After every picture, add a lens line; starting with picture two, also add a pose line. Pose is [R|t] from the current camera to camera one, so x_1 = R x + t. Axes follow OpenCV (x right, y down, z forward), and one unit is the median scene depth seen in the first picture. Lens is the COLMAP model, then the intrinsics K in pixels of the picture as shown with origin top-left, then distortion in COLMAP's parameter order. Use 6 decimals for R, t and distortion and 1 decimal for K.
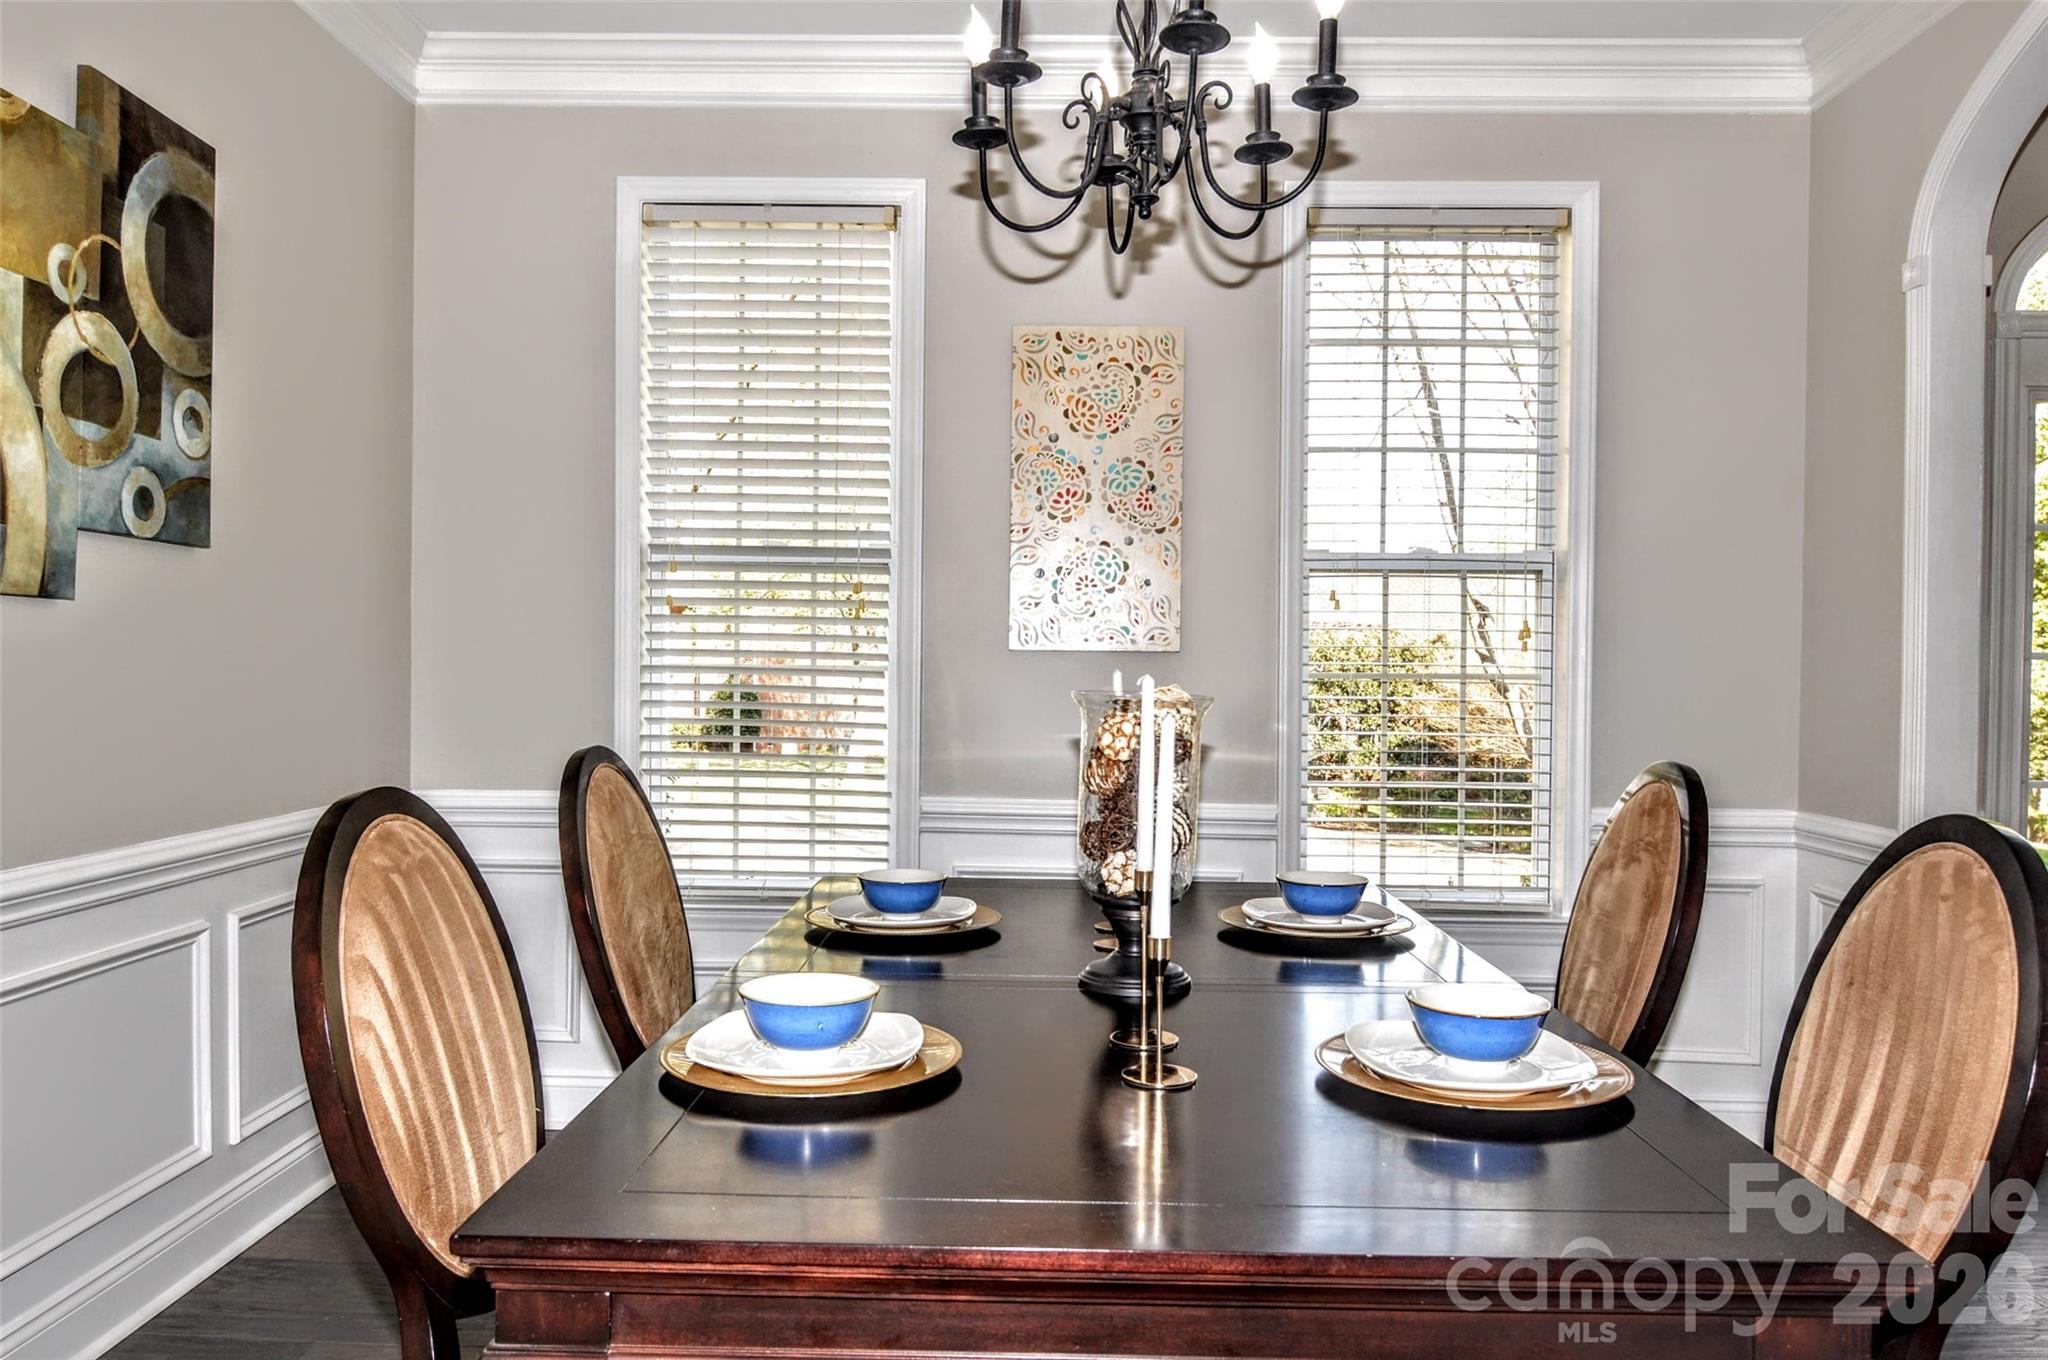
lens RADIAL K [[1446.5, 0, 1020.0], [0, 1446.5, 678.5], [0, 0, 1]] dist [0.013540, -0.028611]
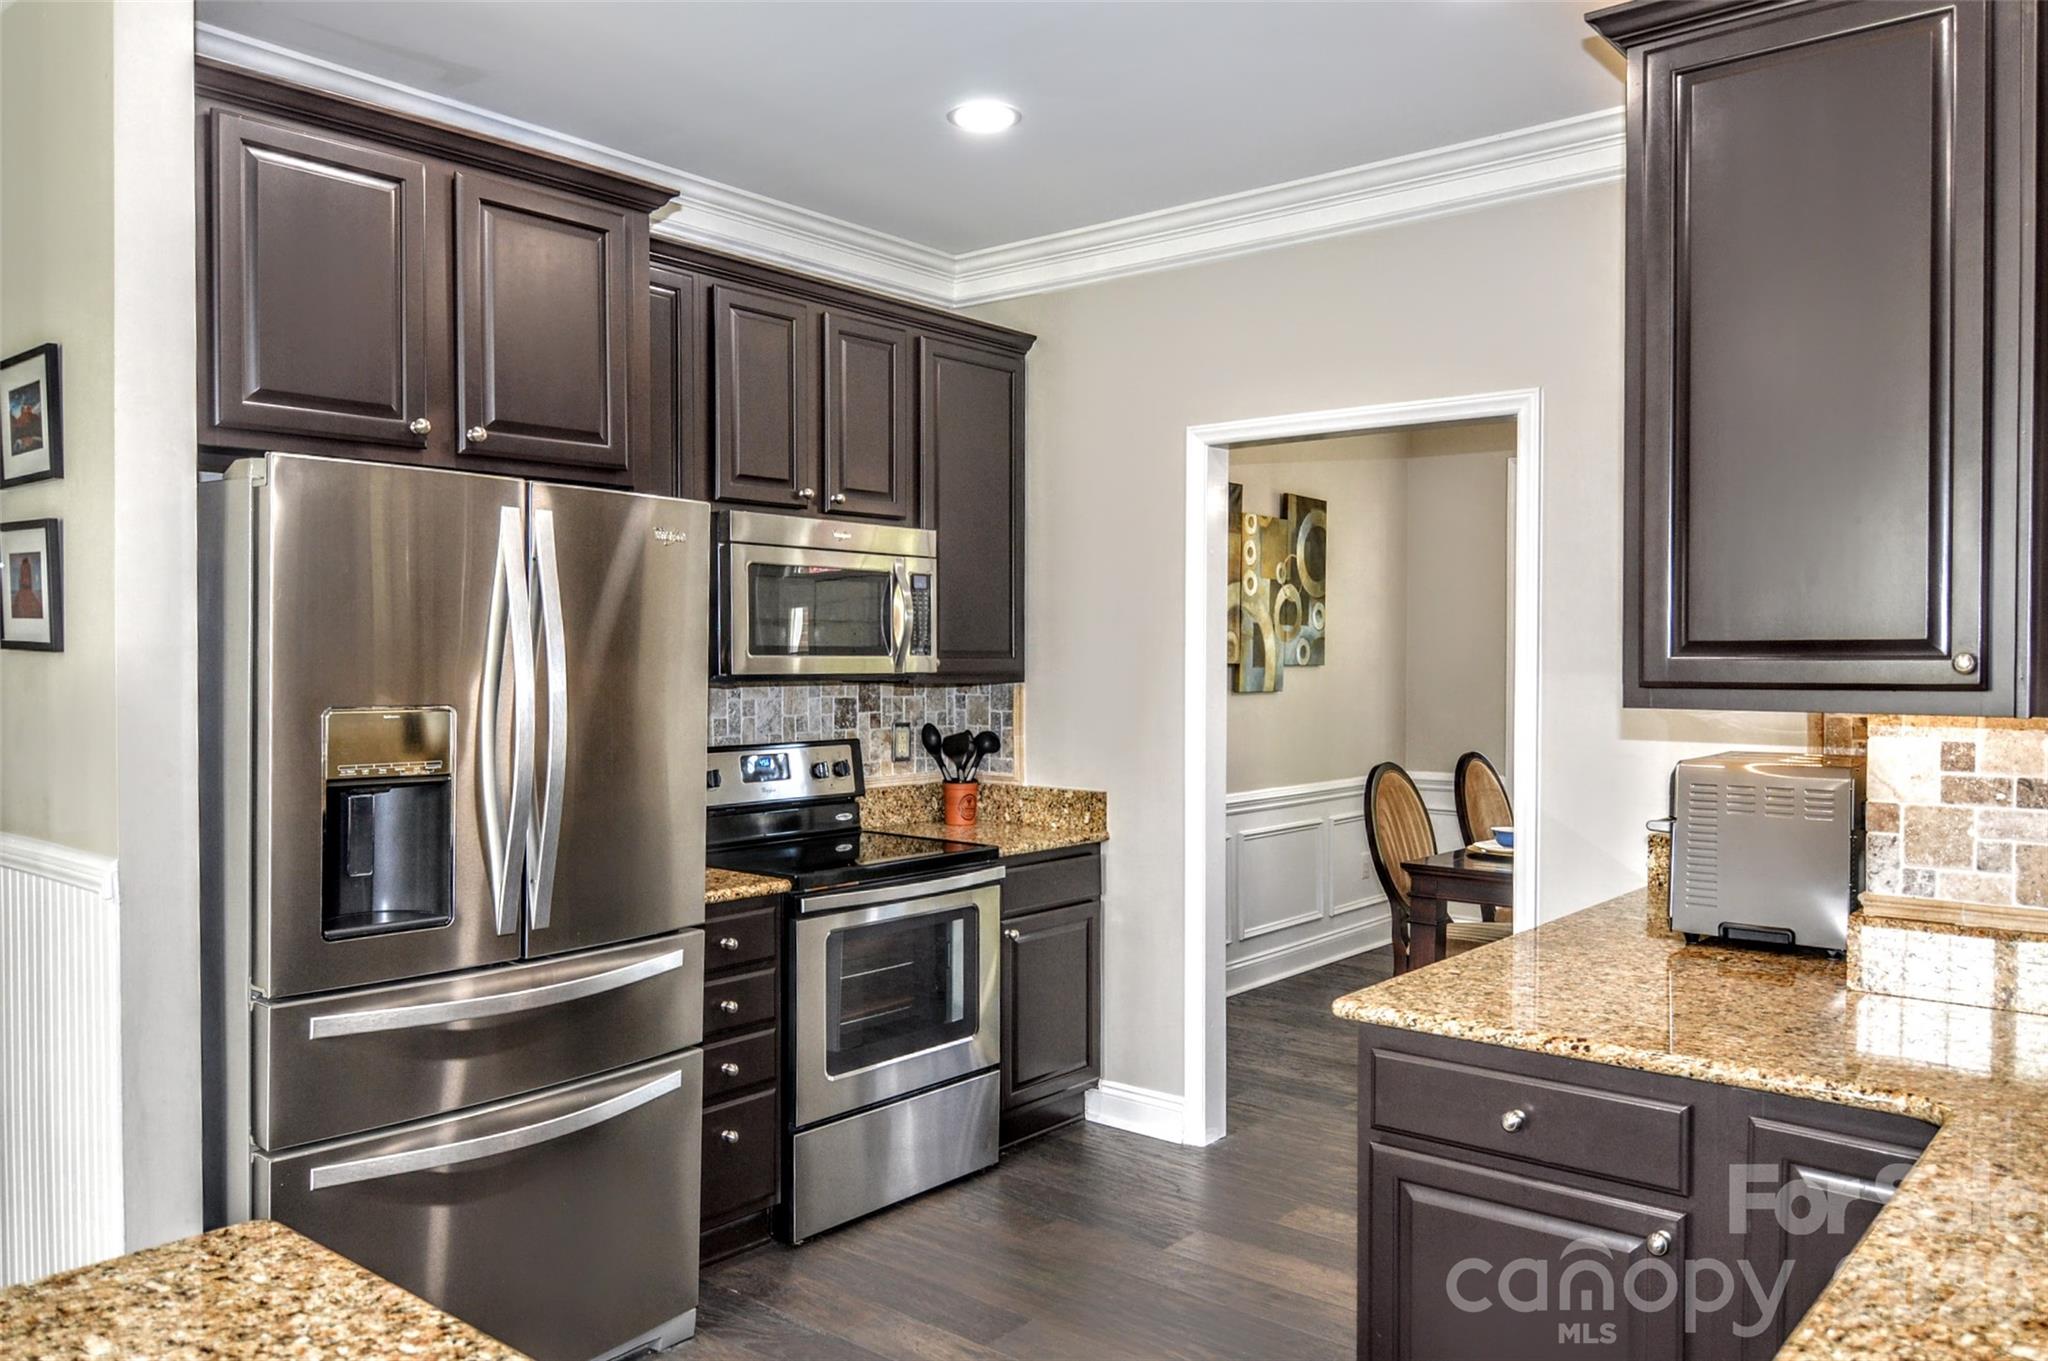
lens RADIAL K [[1446.5, 0, 1022.7], [0, 1446.5, 687.5], [0, 0, 1]] dist [0.013540, -0.028611]
pose [[0.785180, 0.006861, -0.619230, 0.558188], [0.001350, 0.999917, 0.012791, -0.084803], [0.619266, -0.010879, 0.785106, -1.242924]]
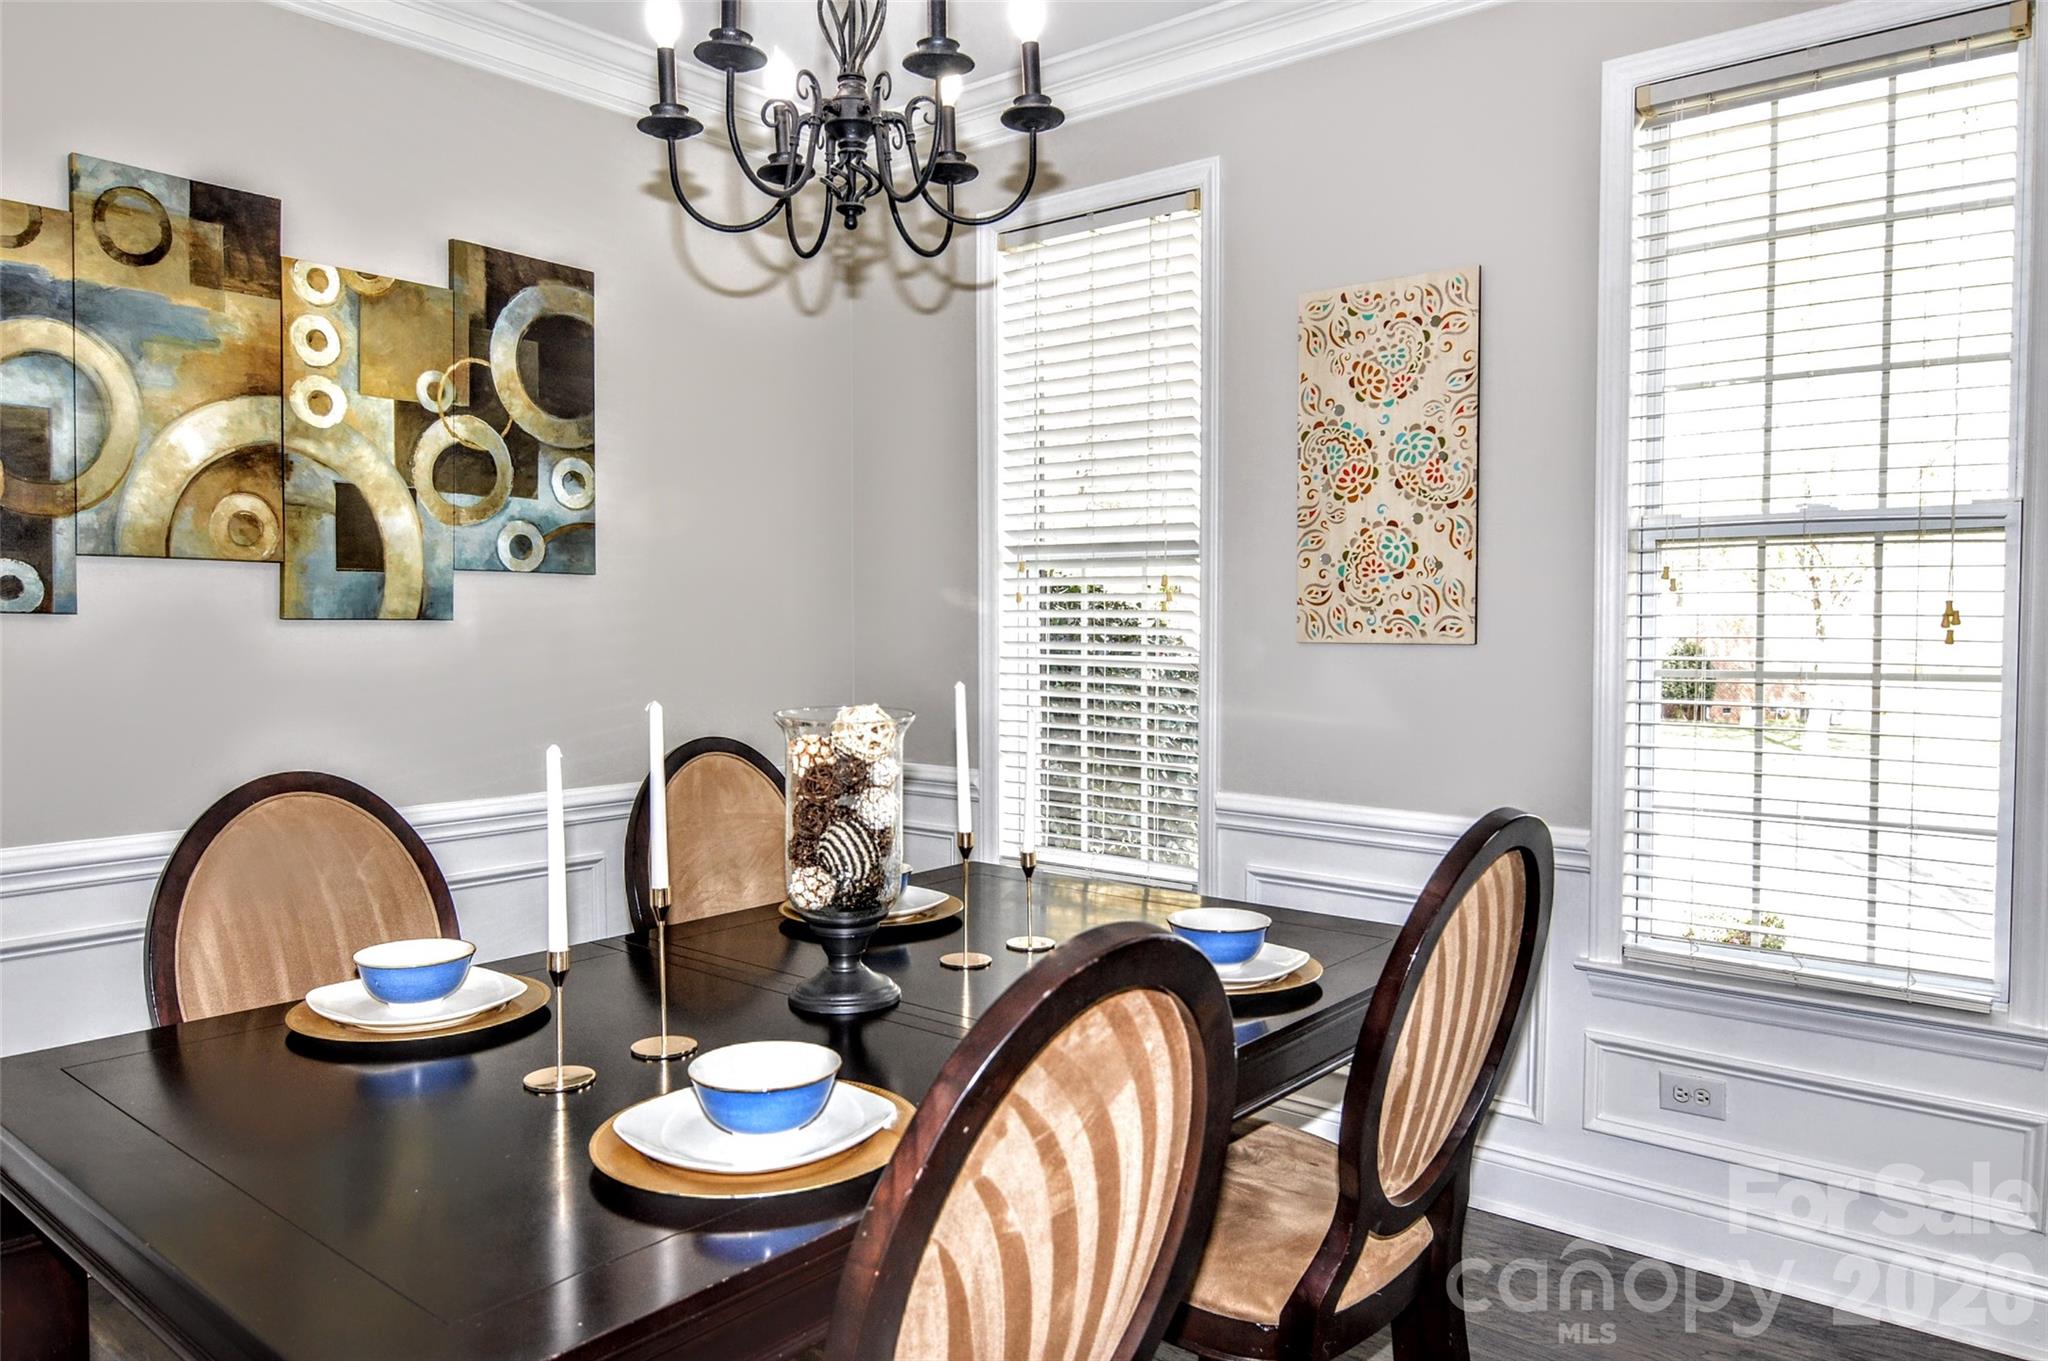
lens RADIAL K [[1446.5, 0, 1040.5], [0, 1446.5, 681.0], [0, 0, 1]] dist [0.013540, -0.028611]
pose [[0.777675, 0.014724, -0.628494, 0.600903], [0.002516, 0.999645, 0.026533, -0.026907], [0.628662, -0.022216, 0.777362, 0.221183]]
